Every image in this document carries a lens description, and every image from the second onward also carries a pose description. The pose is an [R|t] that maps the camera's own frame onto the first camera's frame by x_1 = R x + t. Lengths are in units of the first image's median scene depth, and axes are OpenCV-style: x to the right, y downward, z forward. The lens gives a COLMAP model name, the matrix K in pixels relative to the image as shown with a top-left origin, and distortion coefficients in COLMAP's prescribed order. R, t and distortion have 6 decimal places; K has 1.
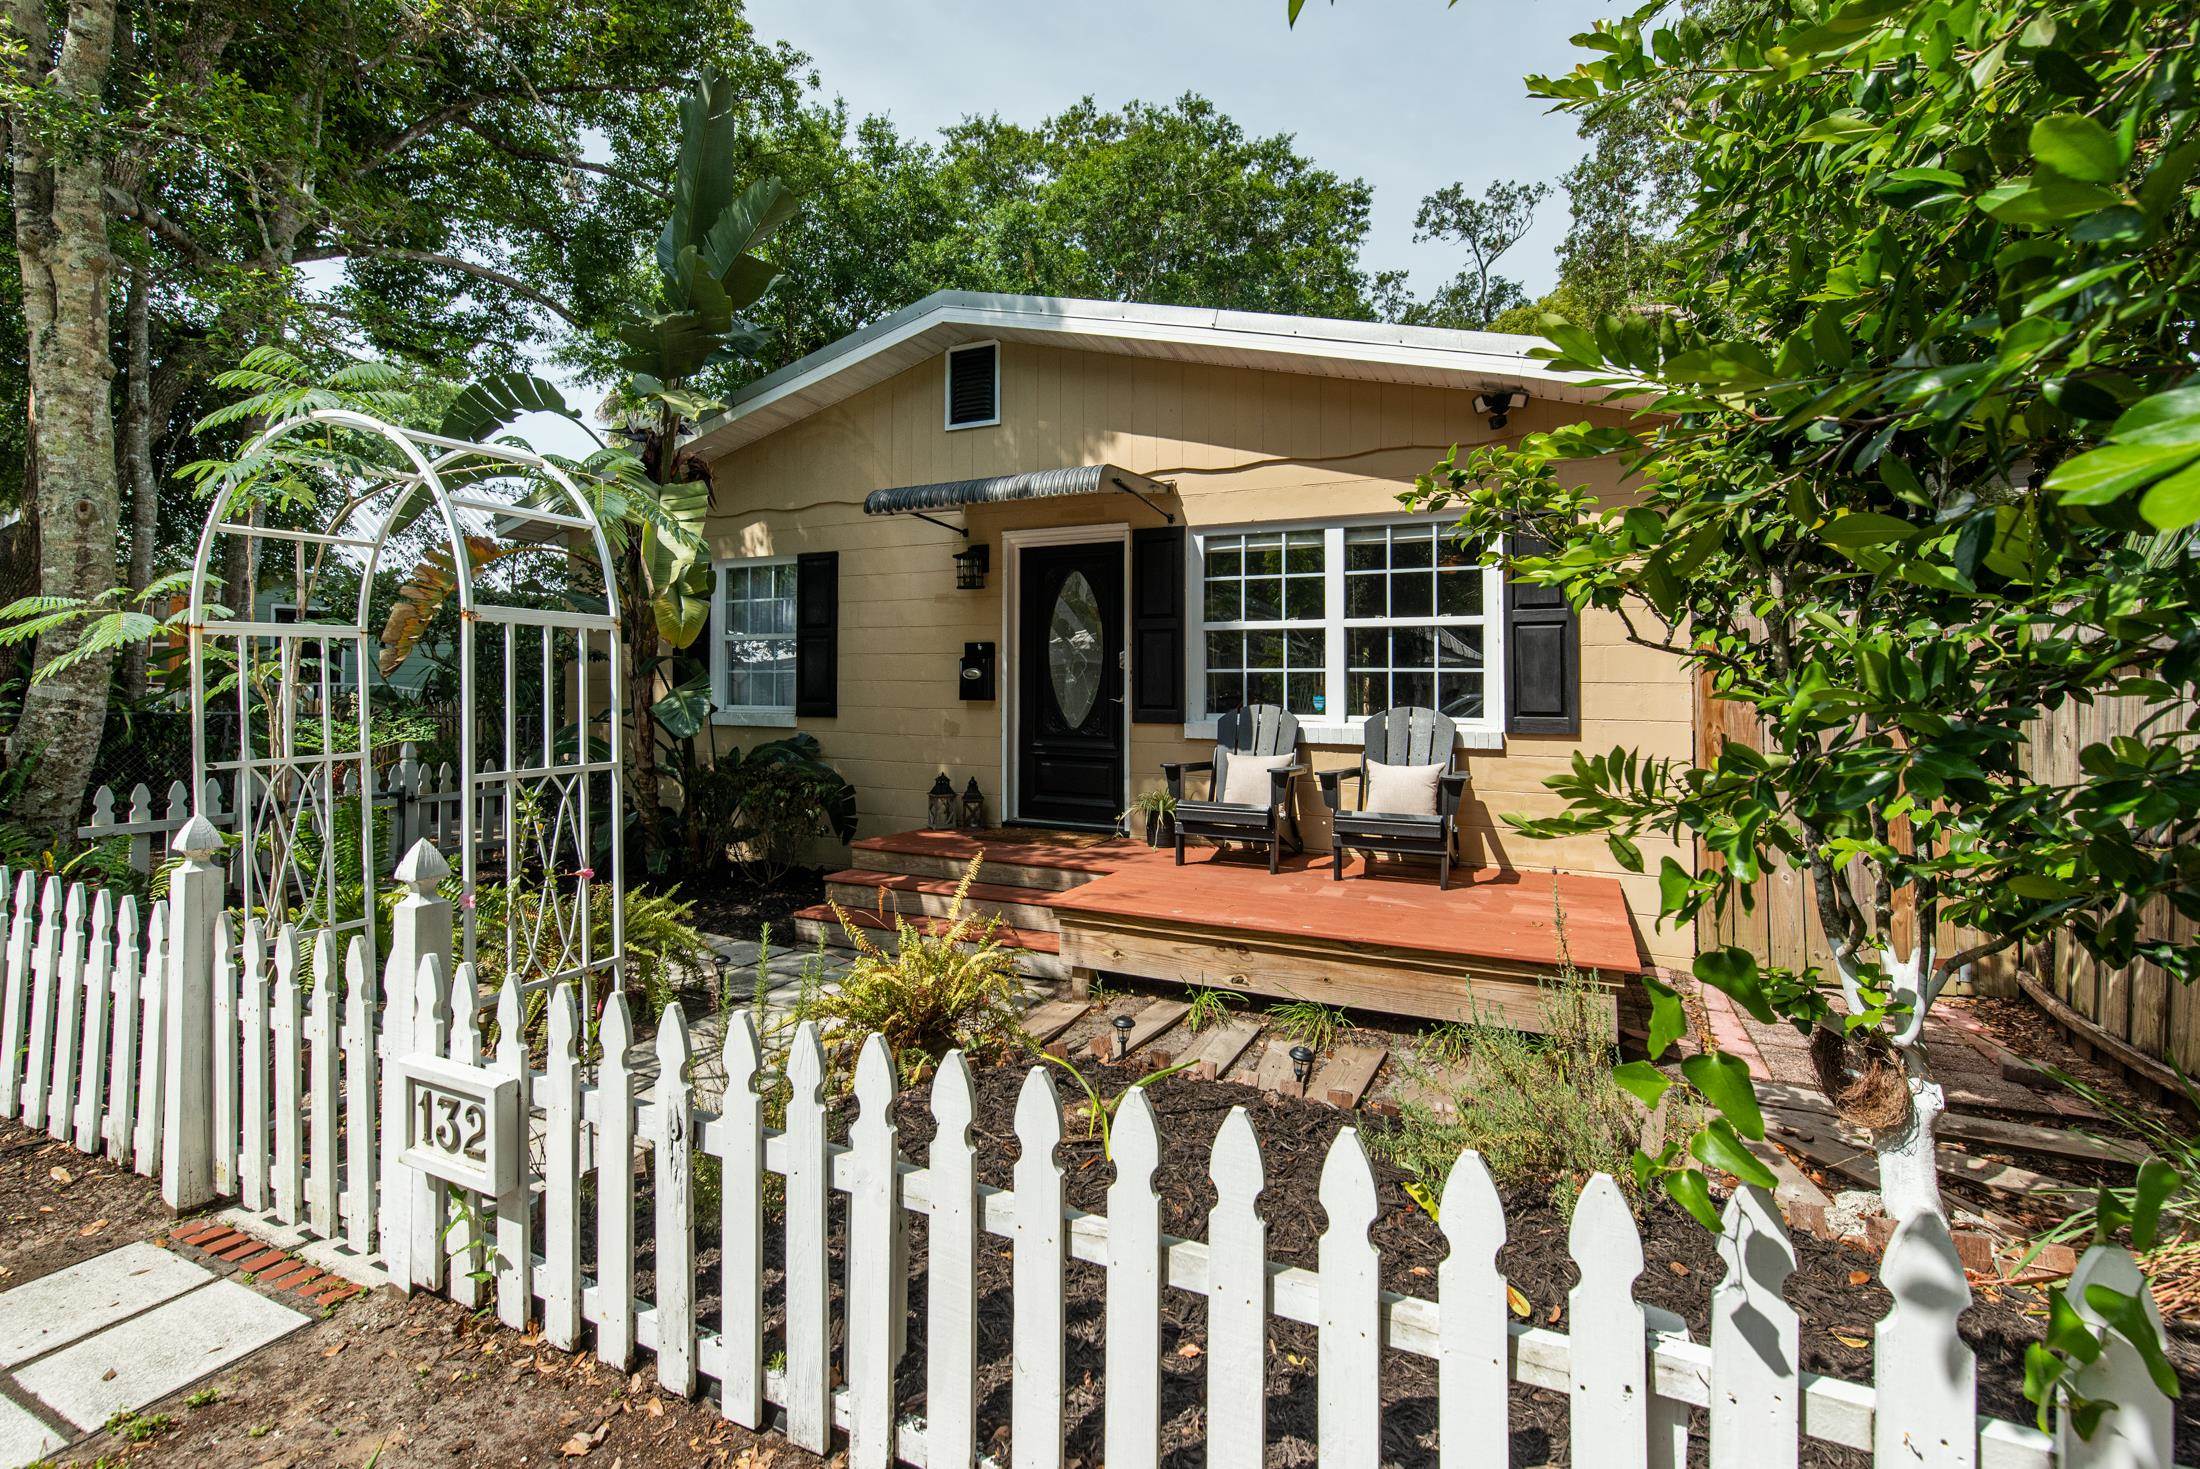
lens RADIAL K [[975.9, 0, 1017.5], [0, 975.9, 696.0], [0, 0, 1]] dist [0.001847, 0.000592]
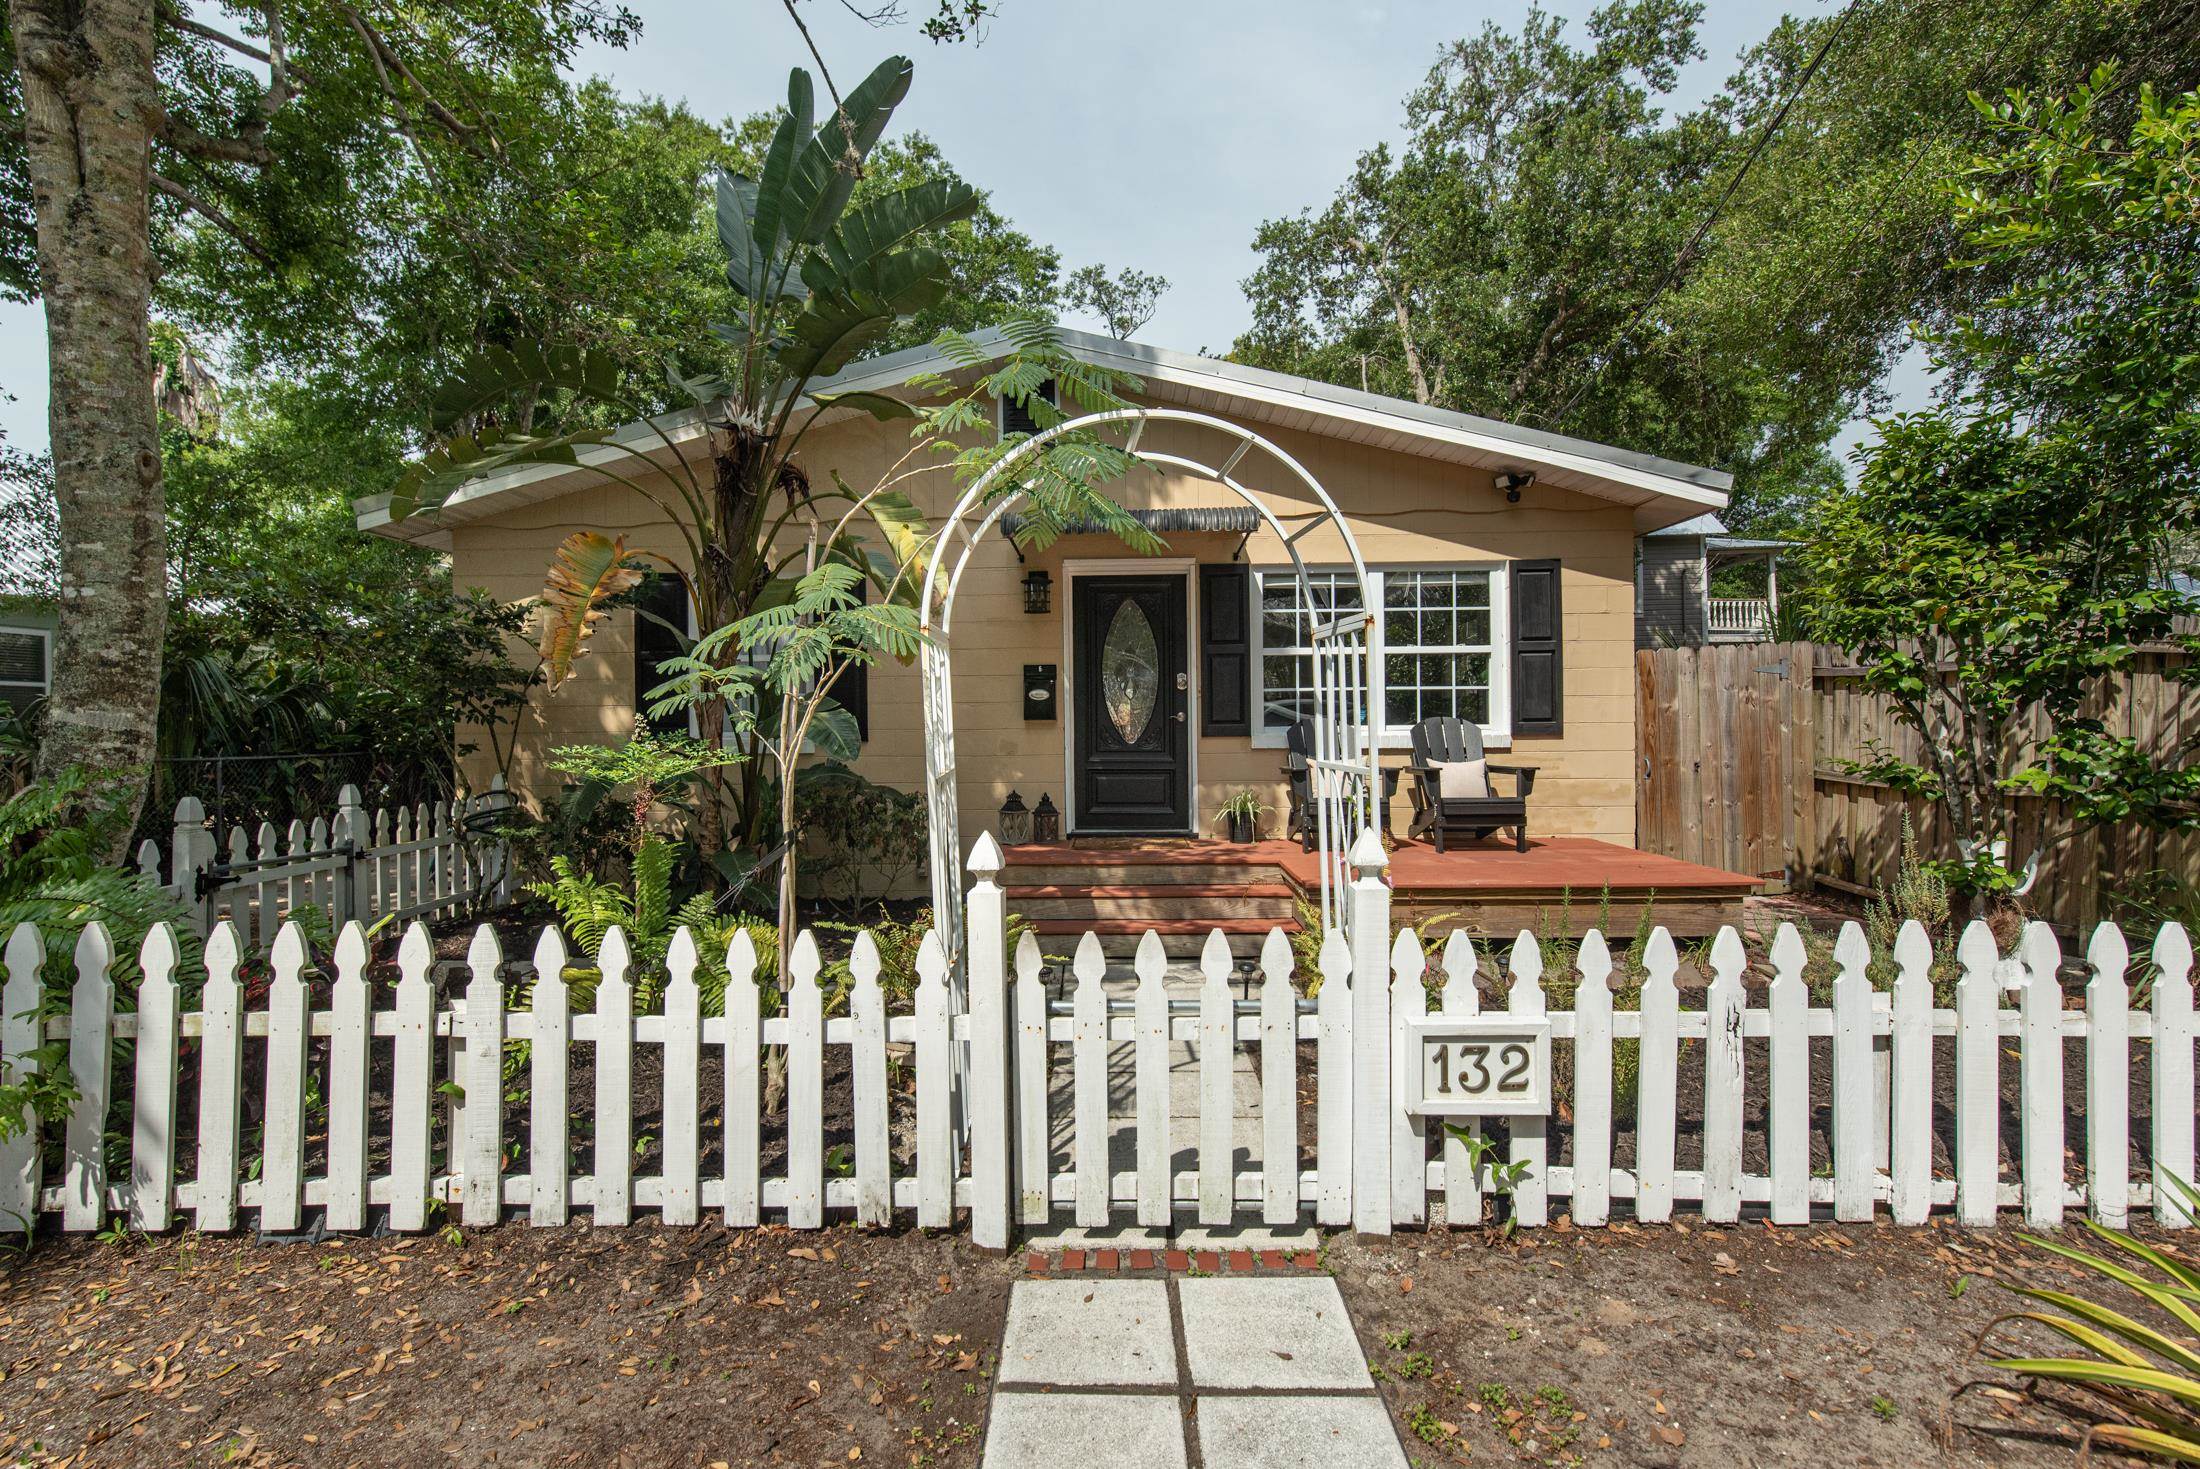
lens RADIAL K [[937.1, 0, 1108.1], [0, 937.1, 750.3], [0, 0, 1]] dist [0.003736, 0.000593]
pose [[0.912274, -0.029529, 0.408514, -0.464764], [0.018122, 0.999331, 0.031766, 0.007649], [-0.409178, -0.021576, 0.912199, 0.060214]]
